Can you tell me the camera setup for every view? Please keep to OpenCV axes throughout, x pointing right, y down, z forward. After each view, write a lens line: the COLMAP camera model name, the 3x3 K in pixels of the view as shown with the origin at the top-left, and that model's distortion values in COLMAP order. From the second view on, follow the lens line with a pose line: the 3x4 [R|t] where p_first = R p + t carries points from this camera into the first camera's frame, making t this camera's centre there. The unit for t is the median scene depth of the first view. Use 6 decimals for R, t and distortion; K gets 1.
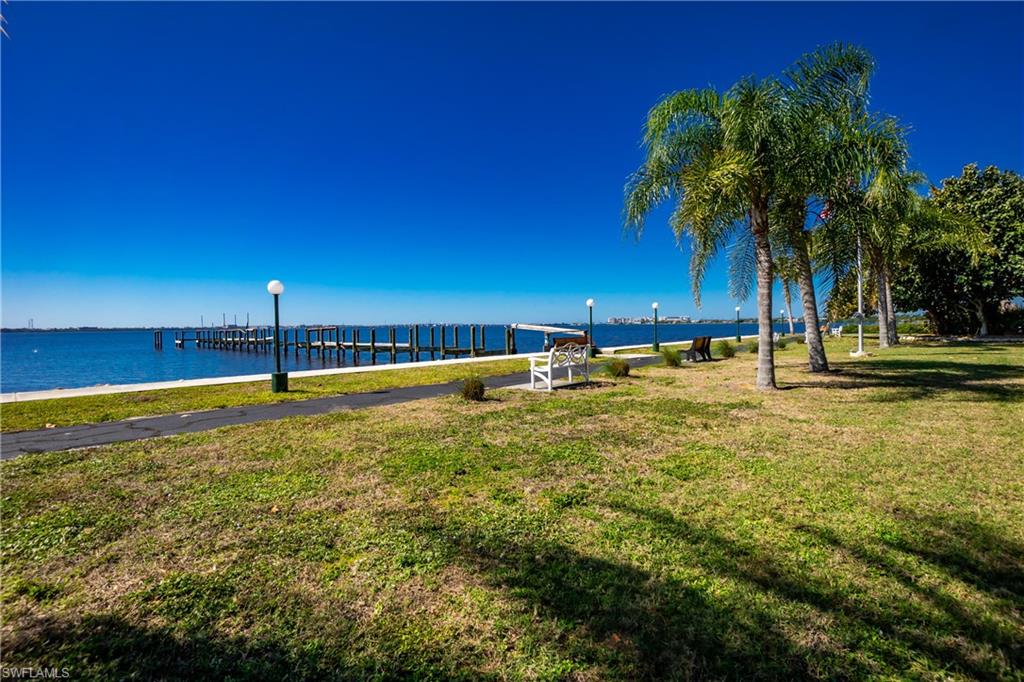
lens RADIAL K [[453.8, 0, 512.0], [0, 453.8, 341.0], [0, 0, 1]] dist [-0.001572, -0.000011]
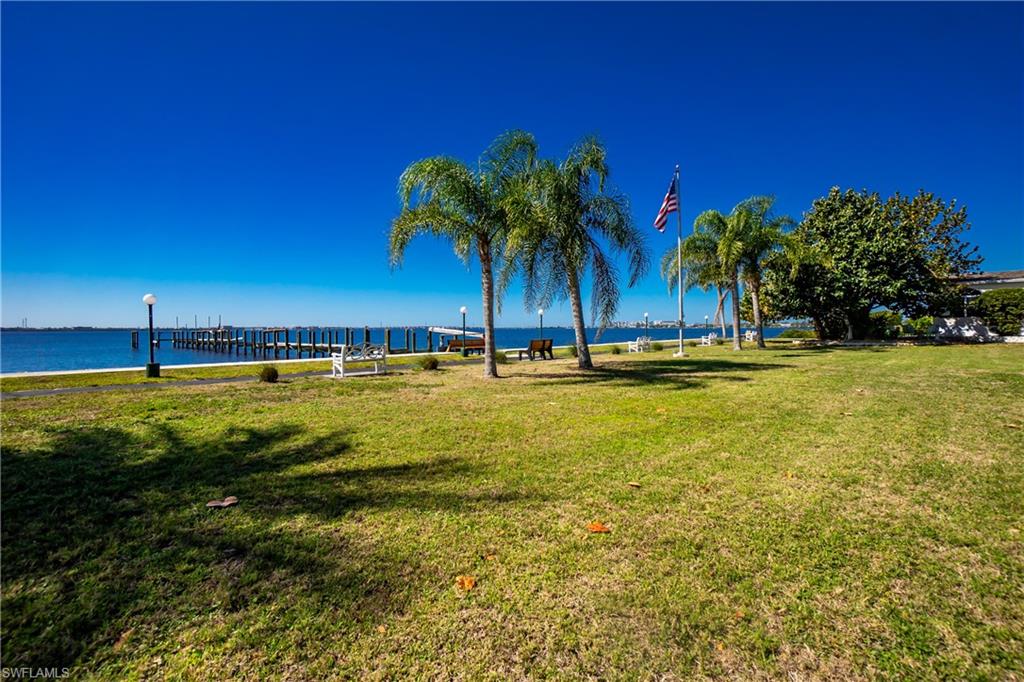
lens RADIAL K [[453.8, 0, 512.0], [0, 453.8, 341.0], [0, 0, 1]] dist [-0.001572, -0.000011]
pose [[0.999971, 0.006286, -0.004335, 0.236782], [-0.006314, 0.999960, -0.006368, 0.002428], [0.004295, 0.006395, 0.999970, -0.132132]]
